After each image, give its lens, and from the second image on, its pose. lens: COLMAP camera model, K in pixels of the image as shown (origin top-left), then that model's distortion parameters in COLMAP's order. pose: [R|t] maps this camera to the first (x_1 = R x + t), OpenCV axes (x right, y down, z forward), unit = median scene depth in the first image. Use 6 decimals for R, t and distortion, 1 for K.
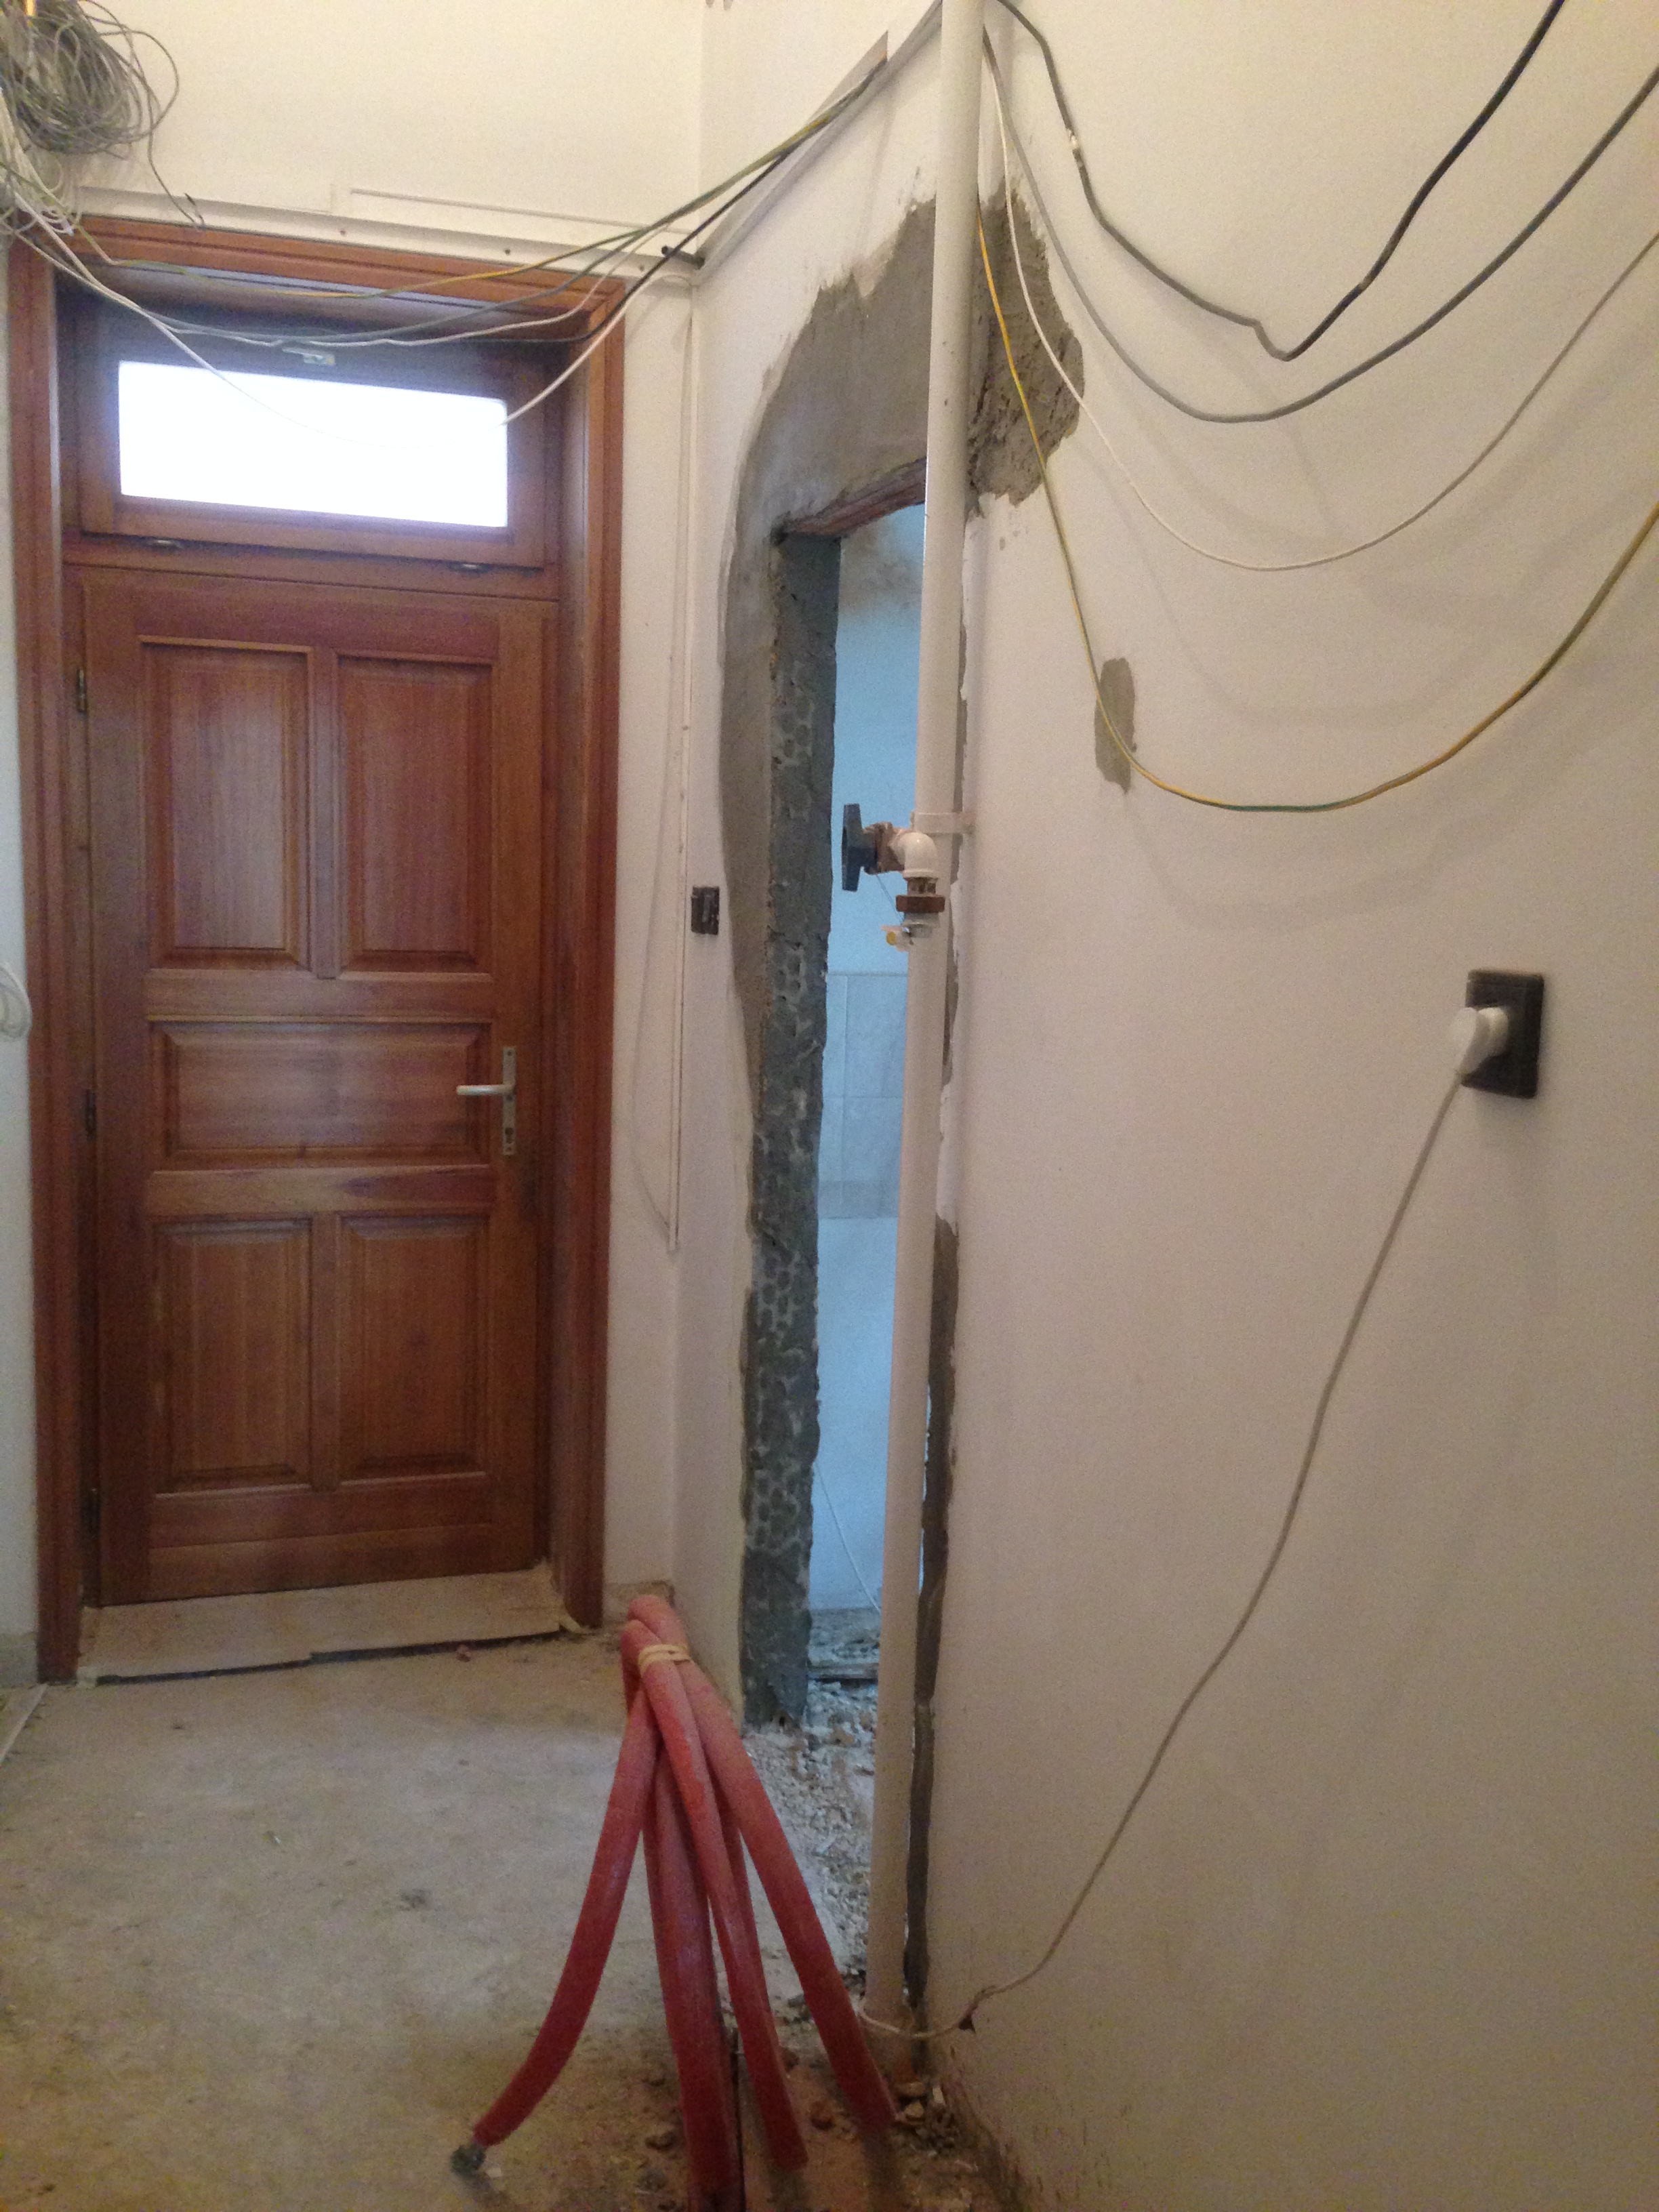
lens RADIAL K [[2062.1, 0, 832.0], [0, 2062.1, 1107.3], [0, 0, 1]] dist [0.092305, 0.000000]
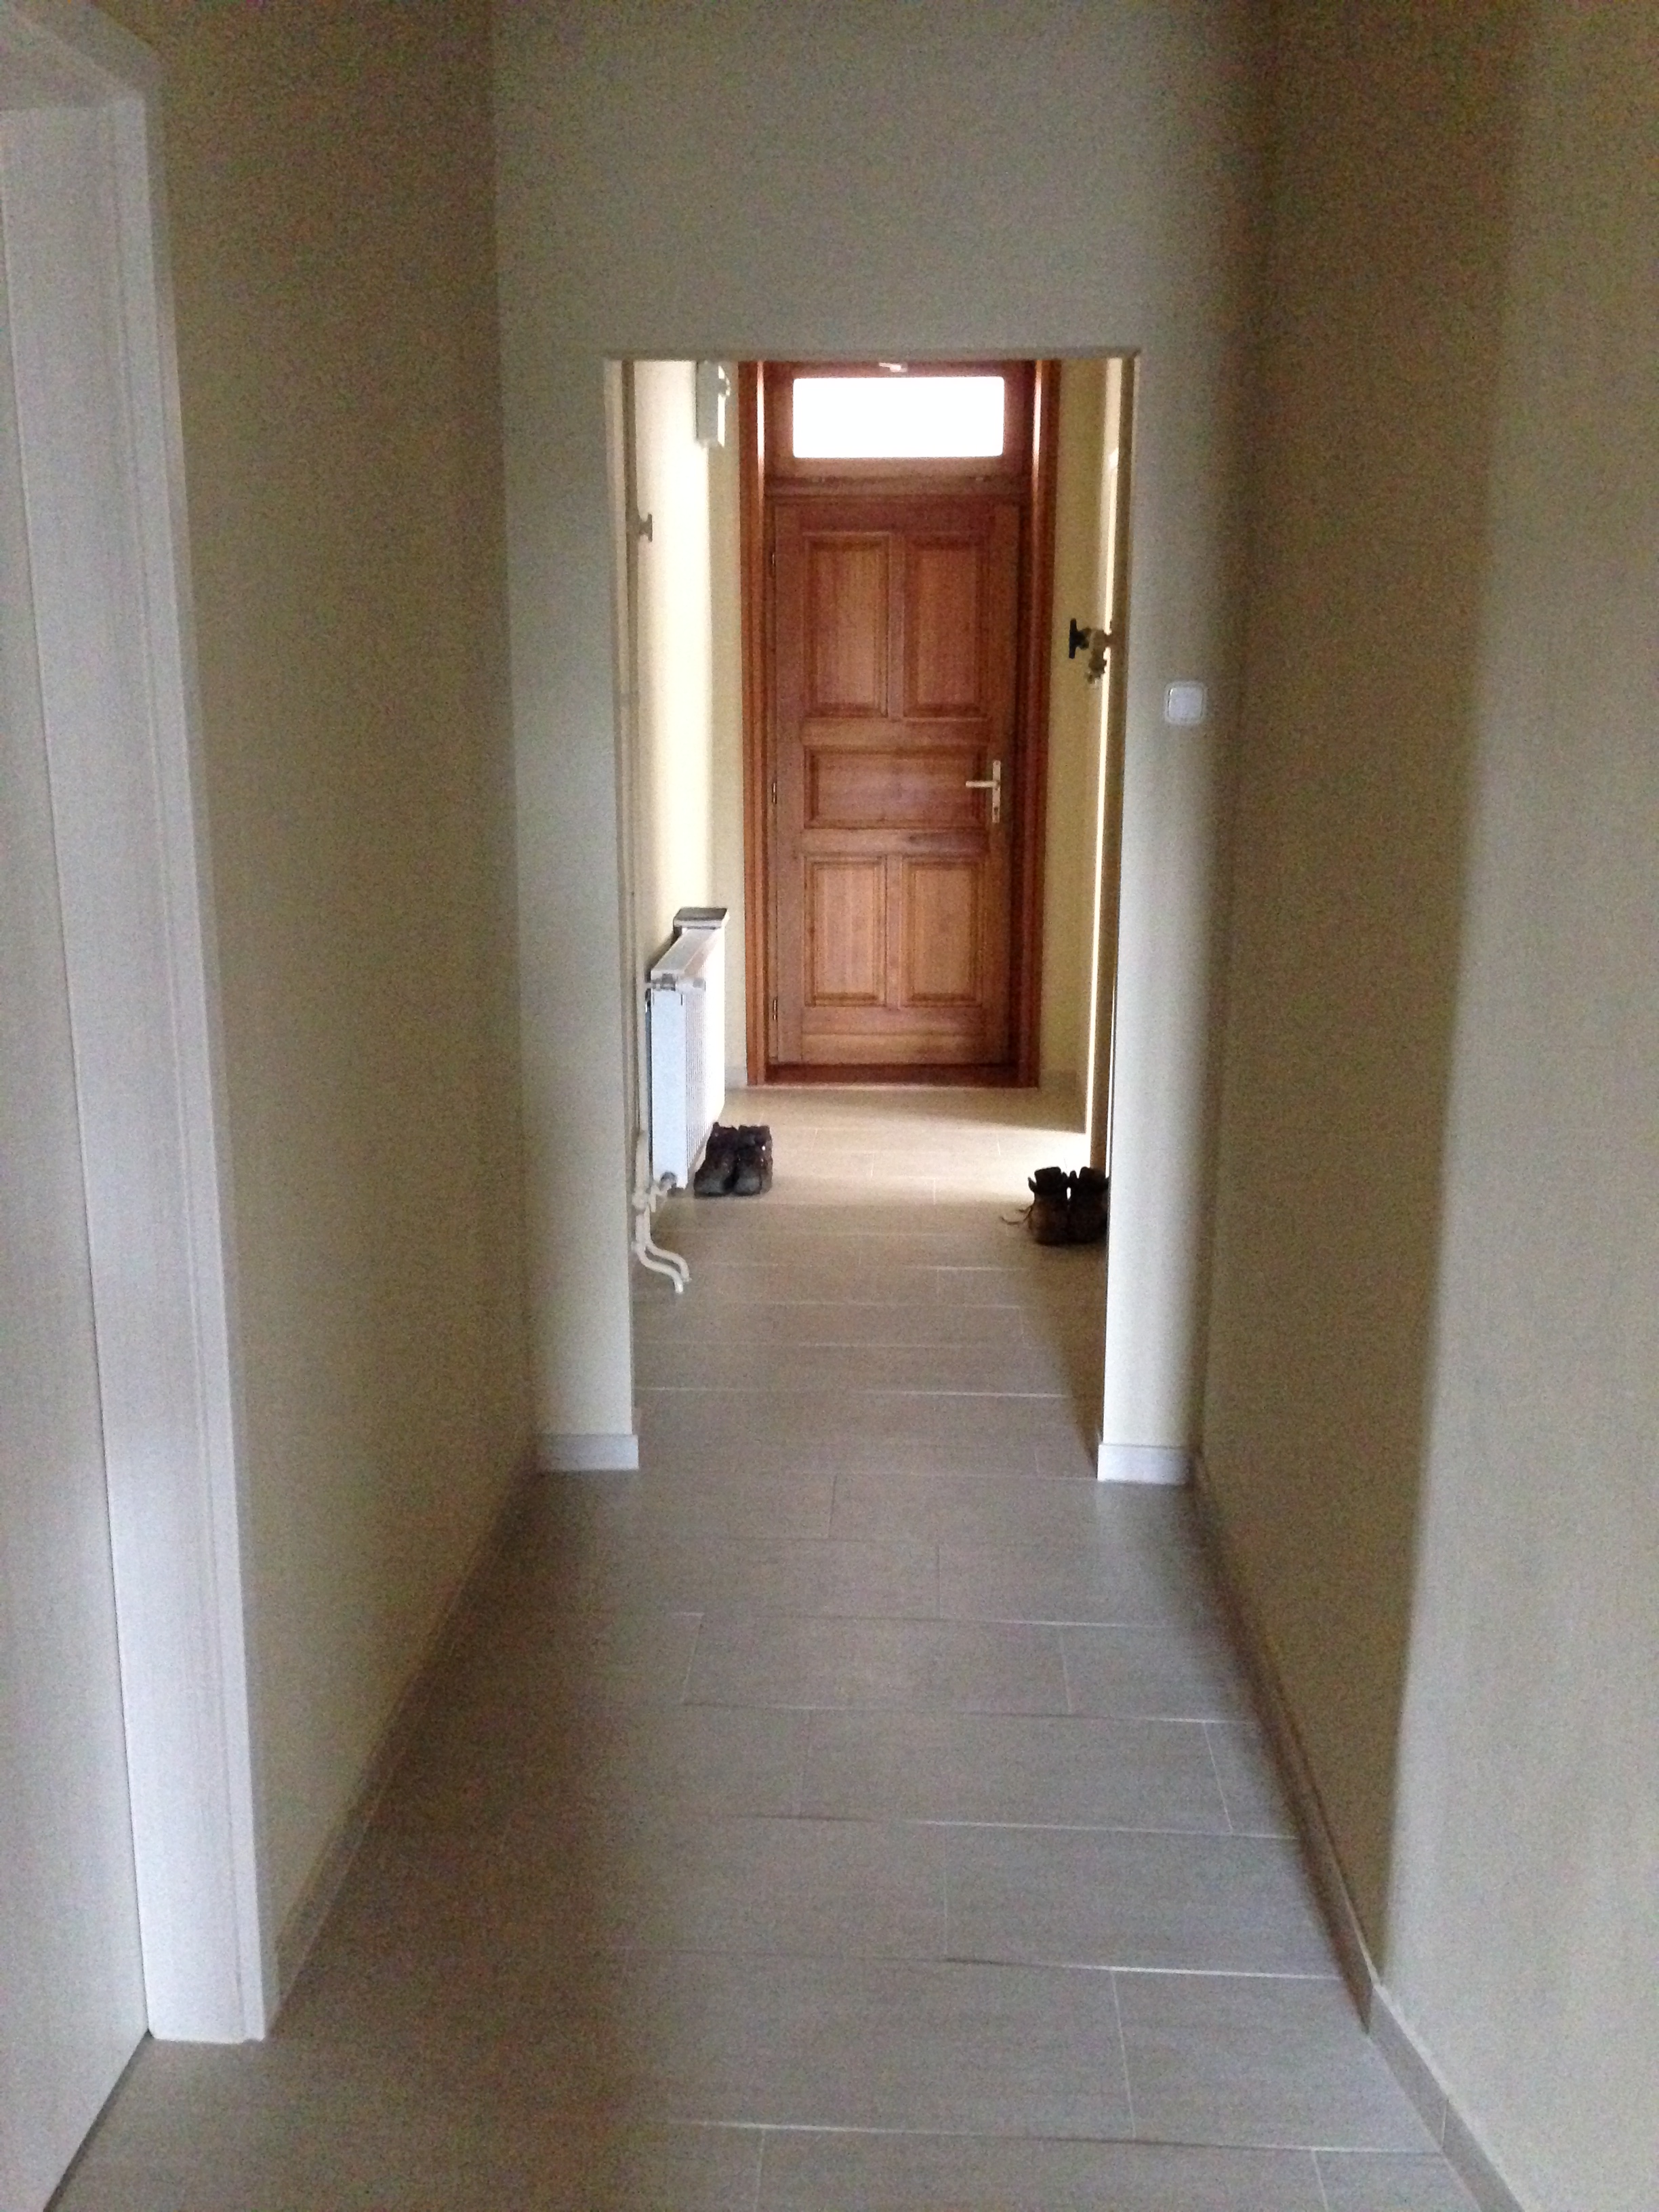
lens RADIAL K [[2062.1, 0, 826.4], [0, 2062.1, 1107.6], [0, 0, 1]] dist [0.092305, 0.000000]
pose [[0.950115, 0.039754, -0.309355, 0.266797], [-0.009304, 0.995015, 0.099291, 0.094061], [0.311760, -0.091460, 0.945749, -0.743515]]
